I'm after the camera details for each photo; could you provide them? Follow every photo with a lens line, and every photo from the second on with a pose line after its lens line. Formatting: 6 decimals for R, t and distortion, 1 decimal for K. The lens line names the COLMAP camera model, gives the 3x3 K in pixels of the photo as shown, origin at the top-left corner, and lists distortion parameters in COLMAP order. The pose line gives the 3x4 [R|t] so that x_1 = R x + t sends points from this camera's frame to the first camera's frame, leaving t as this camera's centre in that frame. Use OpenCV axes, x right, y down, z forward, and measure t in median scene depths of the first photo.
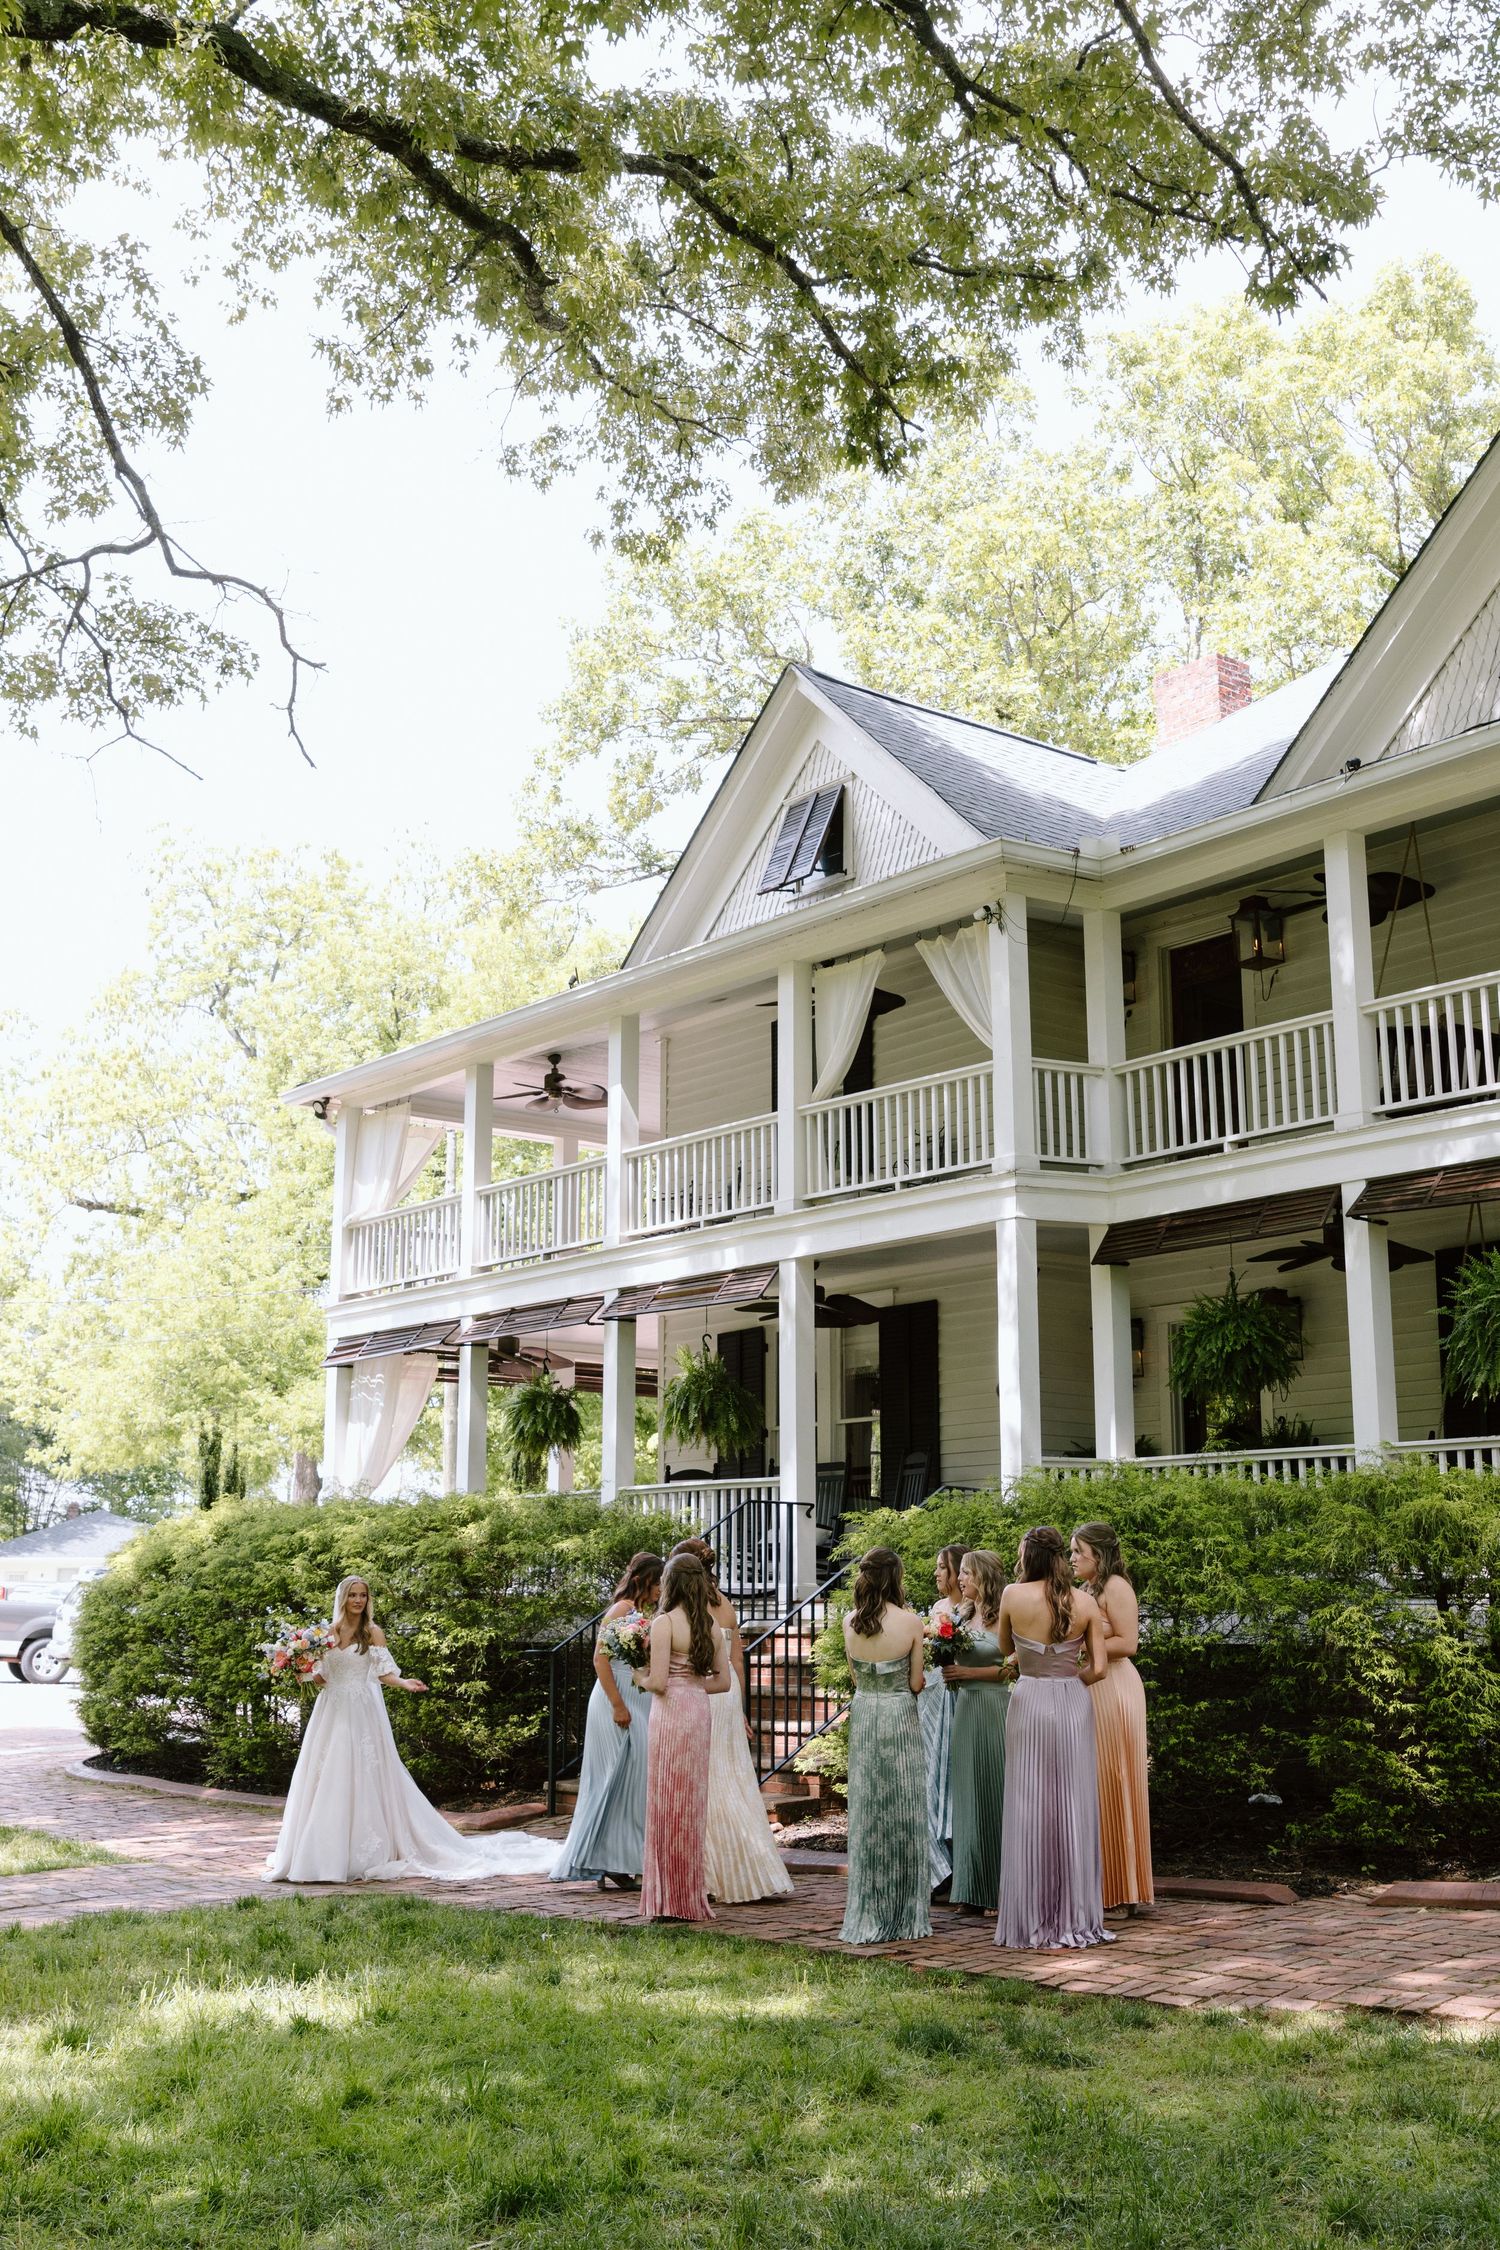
lens RADIAL K [[2483.4, 0, 750.4], [0, 2483.4, 1120.3], [0, 0, 1]] dist [0.018418, 0.000000]
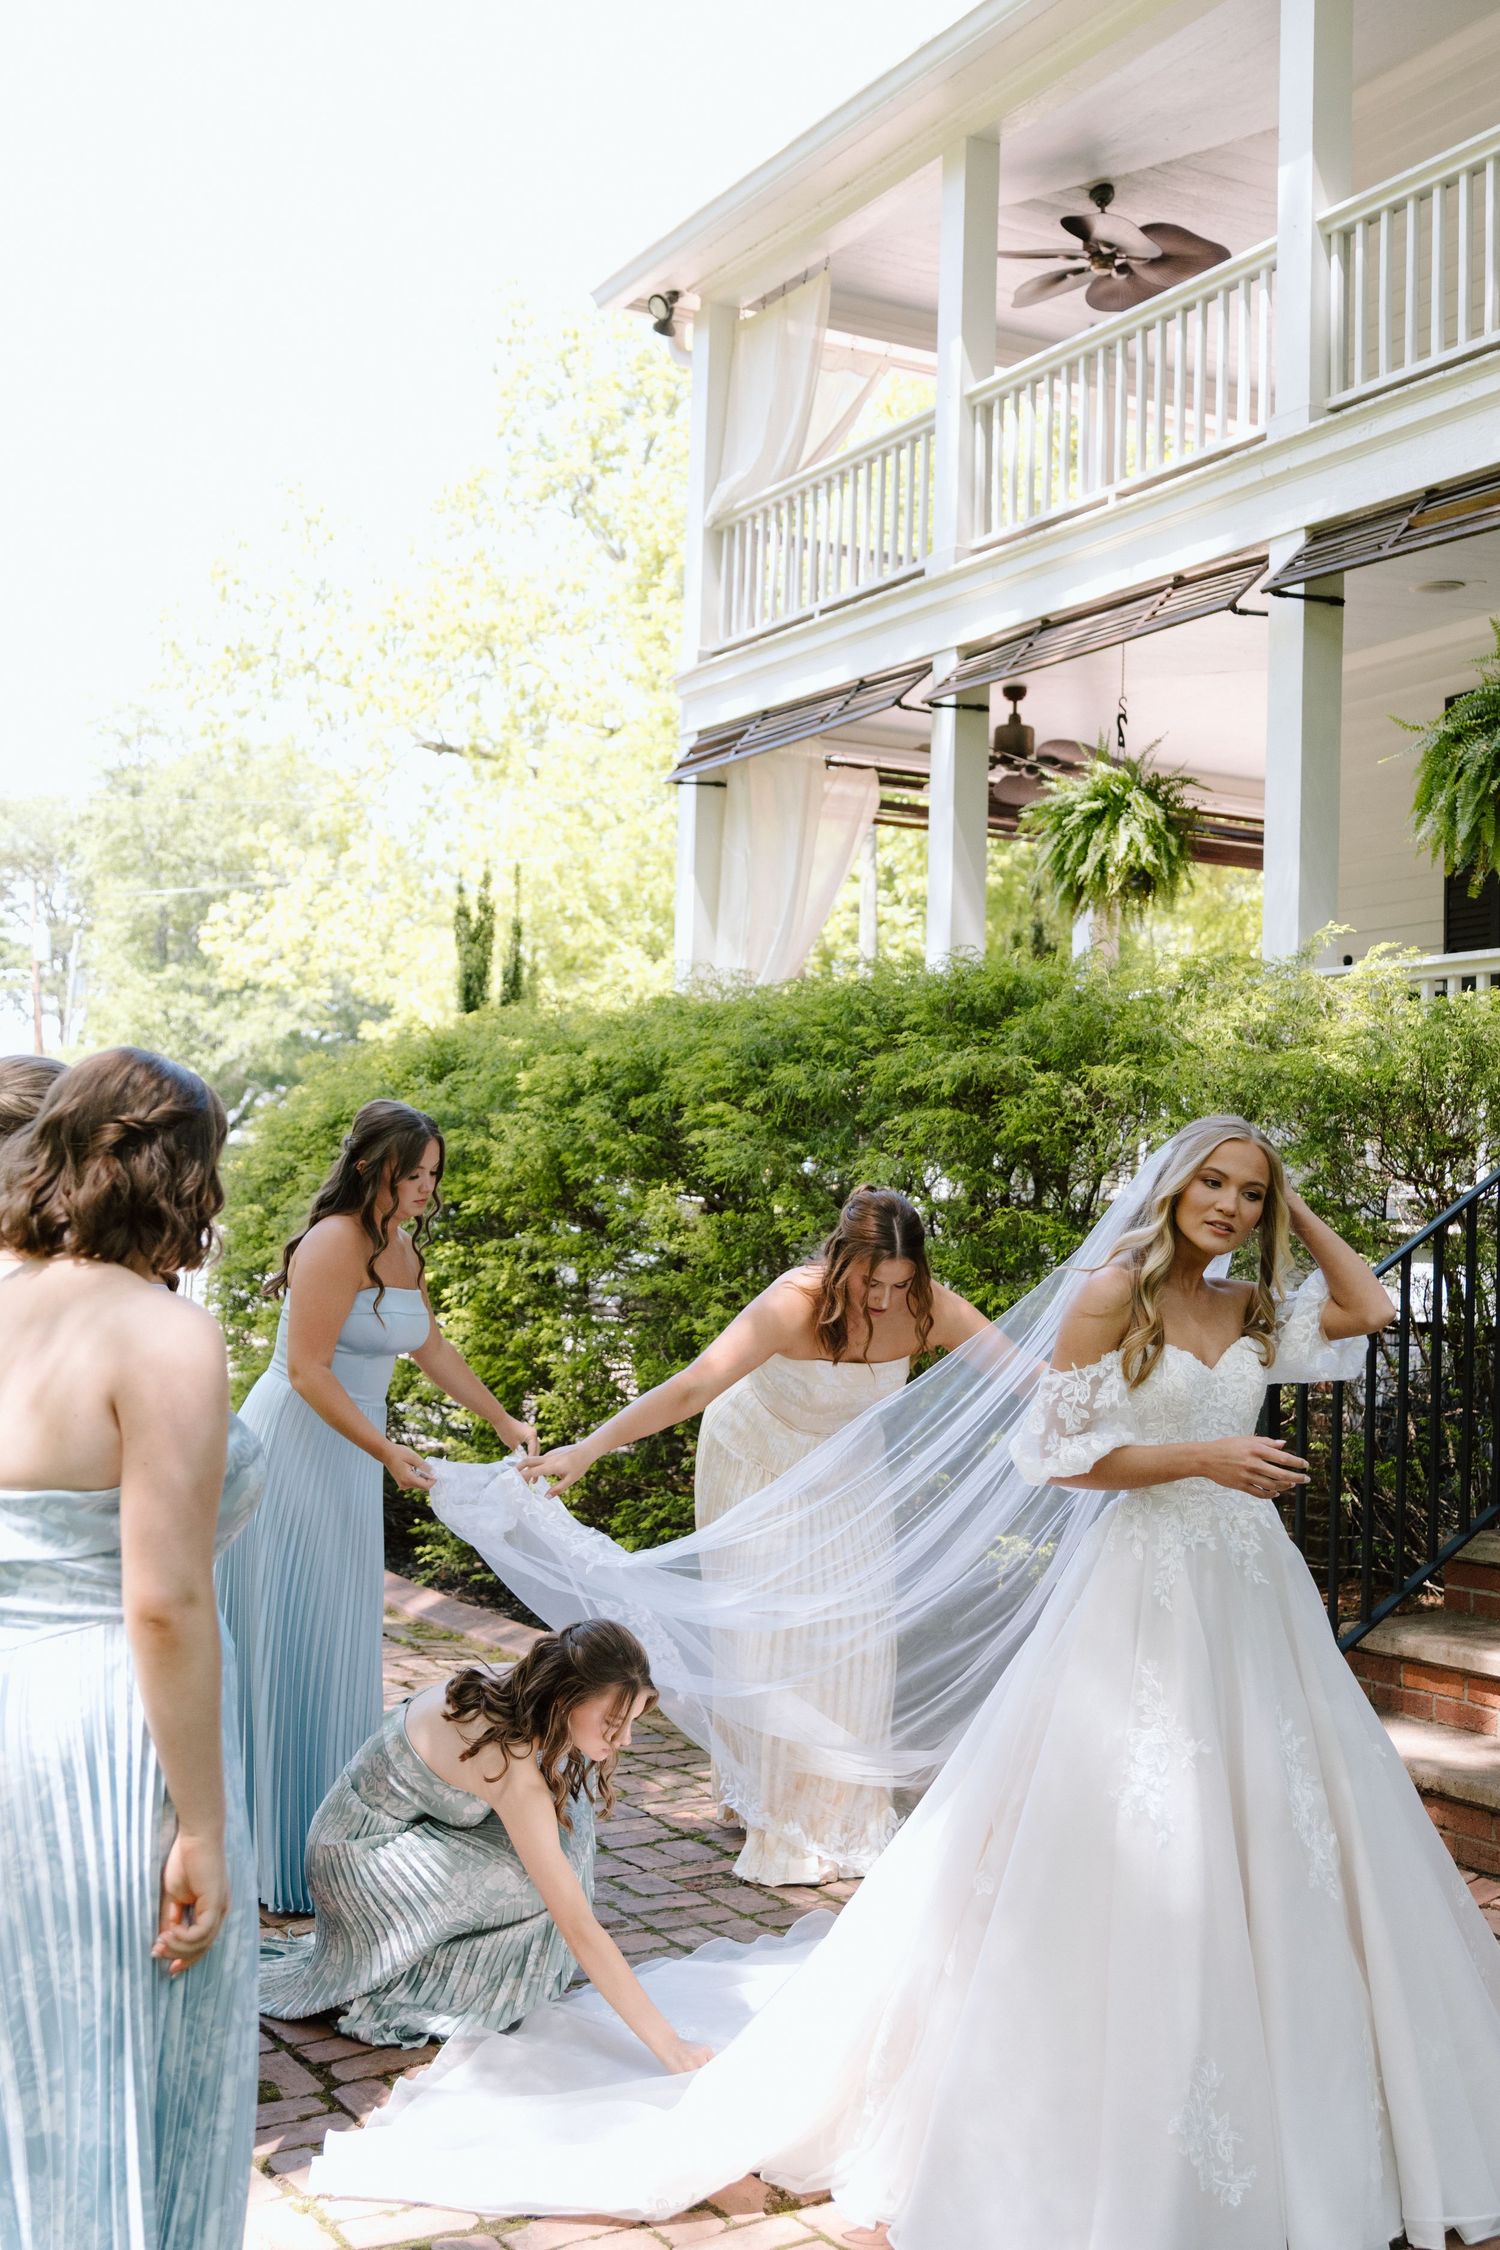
lens RADIAL K [[2483.4, 0, 750.3], [0, 2483.4, 1125.4], [0, 0, 1]] dist [0.018418, 0.000000]
pose [[0.987708, 0.017302, -0.155350, -0.068672], [0.006947, 0.988013, 0.154211, 0.089107], [0.156156, -0.153395, 0.975748, 0.459602]]
